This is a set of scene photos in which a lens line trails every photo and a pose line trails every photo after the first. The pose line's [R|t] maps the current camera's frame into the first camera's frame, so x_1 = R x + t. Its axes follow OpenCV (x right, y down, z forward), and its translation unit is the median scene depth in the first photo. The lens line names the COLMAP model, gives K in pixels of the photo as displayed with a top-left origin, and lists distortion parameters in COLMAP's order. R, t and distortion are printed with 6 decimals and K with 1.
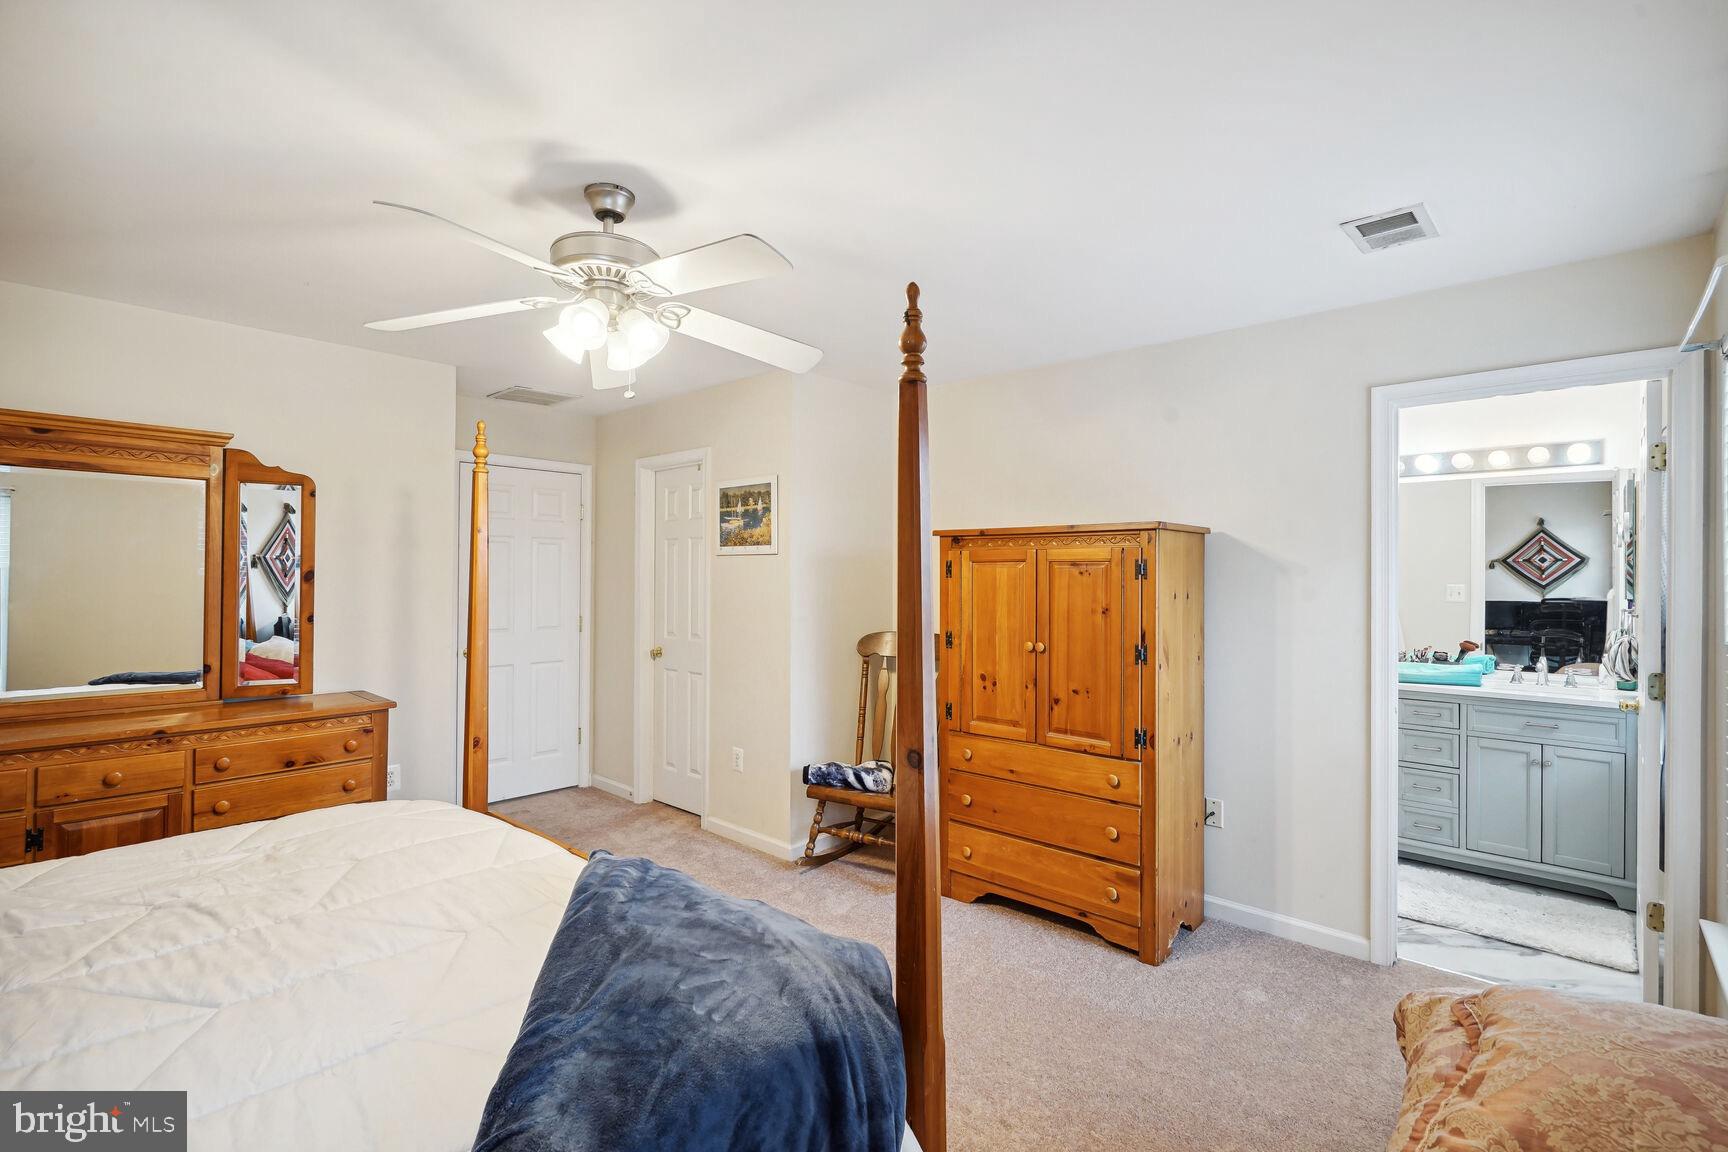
lens RADIAL K [[800.8, 0, 844.4], [0, 800.8, 574.9], [0, 0, 1]] dist [0.000031, 0.001485]
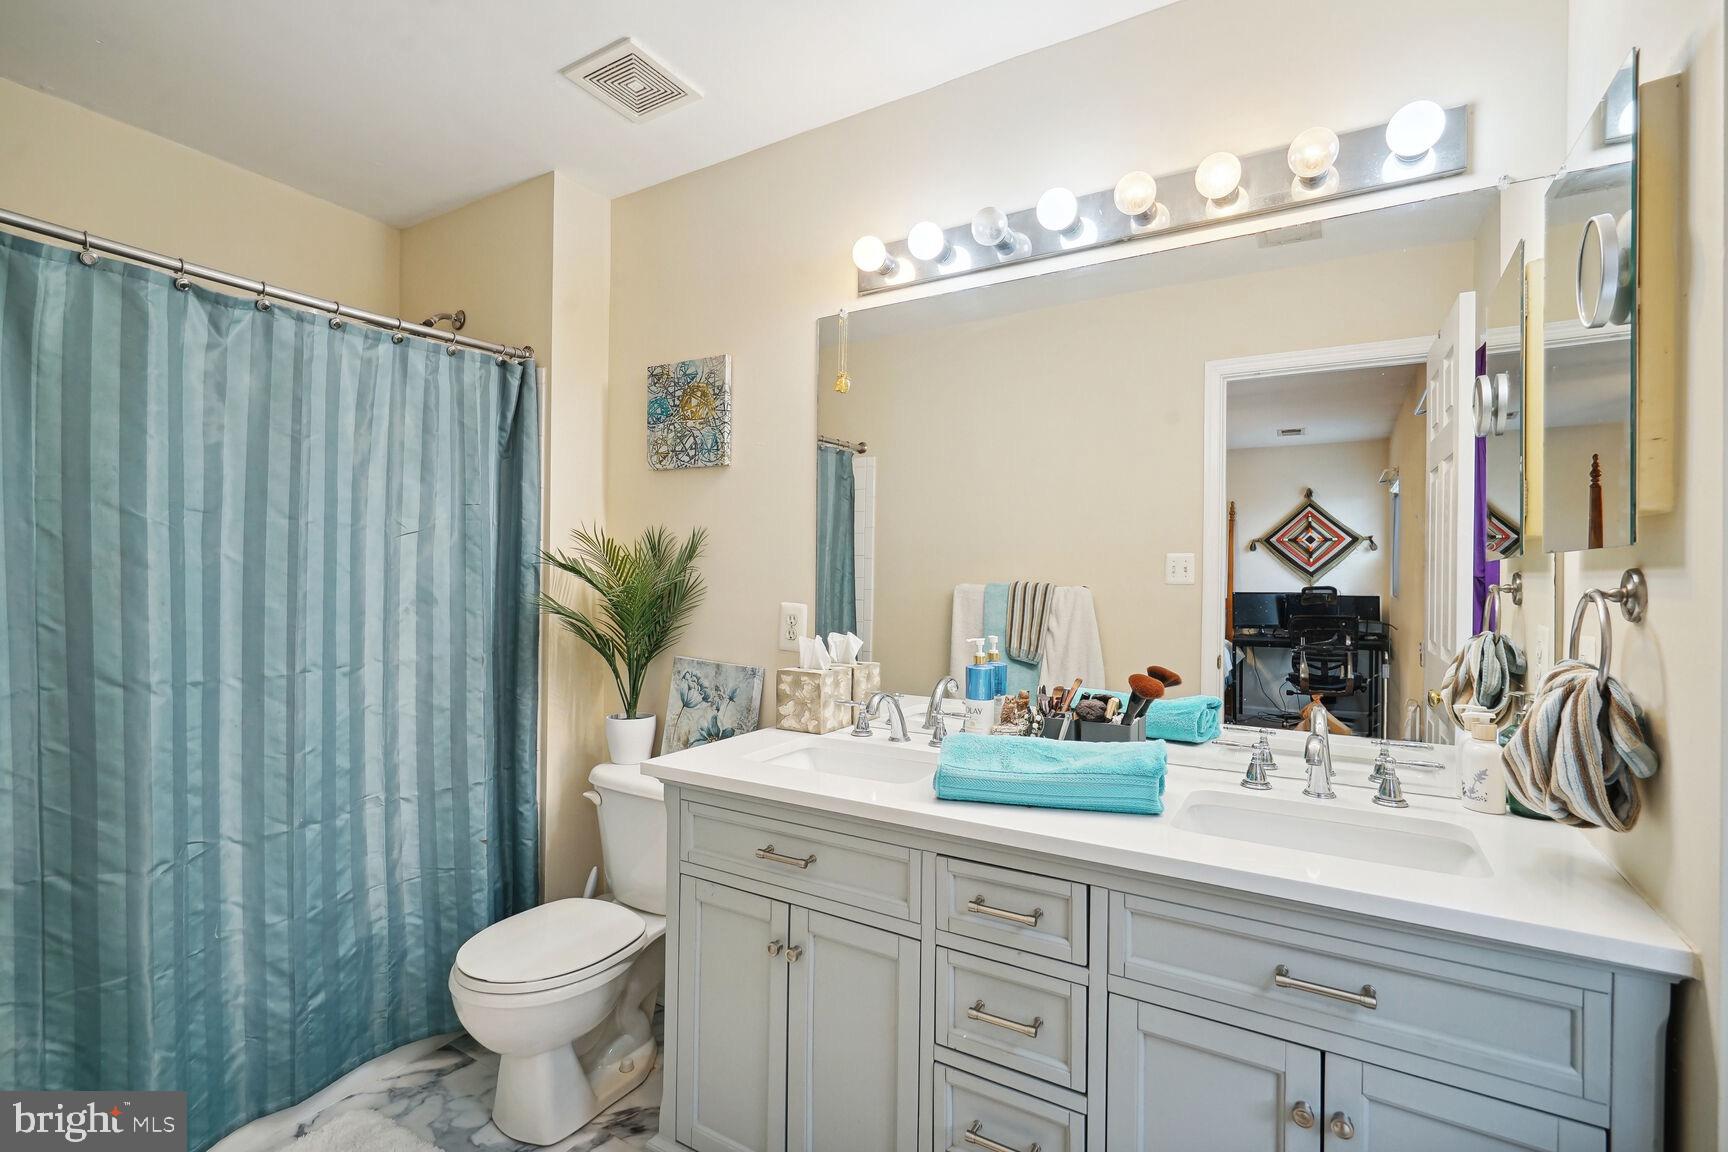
lens RADIAL K [[794.7, 0, 856.2], [0, 794.7, 580.7], [0, 0, 1]] dist [-0.000035, -0.000554]
pose [[0.979711, 0.005960, 0.200328, 0.292551], [-0.007065, 0.999964, 0.004802, 0.020677], [-0.200292, -0.006120, 0.979717, 0.340801]]
